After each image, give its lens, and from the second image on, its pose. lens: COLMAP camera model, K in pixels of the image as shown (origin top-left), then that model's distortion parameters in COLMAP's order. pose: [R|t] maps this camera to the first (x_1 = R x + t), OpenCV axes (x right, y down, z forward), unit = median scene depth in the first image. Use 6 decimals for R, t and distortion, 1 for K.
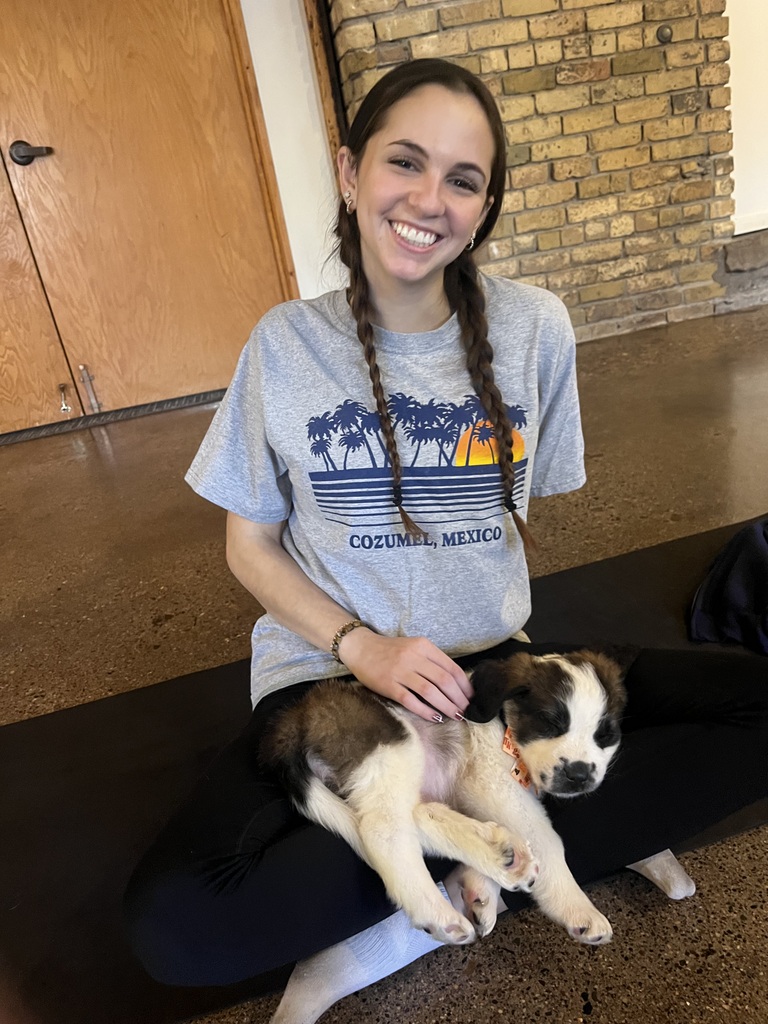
lens RADIAL K [[769.9, 0, 384.4], [0, 769.9, 516.6], [0, 0, 1]] dist [0.064548, -0.101203]
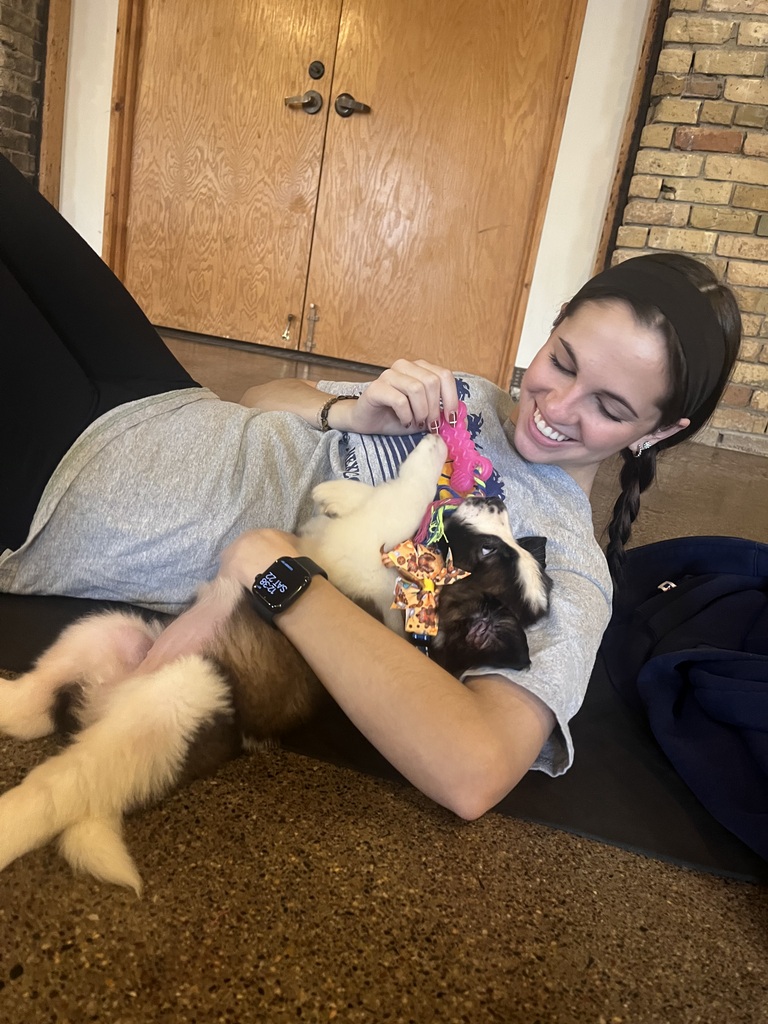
lens RADIAL K [[769.9, 0, 385.8], [0, 769.9, 514.8], [0, 0, 1]] dist [0.064548, -0.101203]
pose [[0.832607, 0.412894, -0.369168, 0.229332], [-0.452558, 0.891421, -0.023677, 0.048308], [0.319308, 0.186784, 0.929061, 0.107618]]
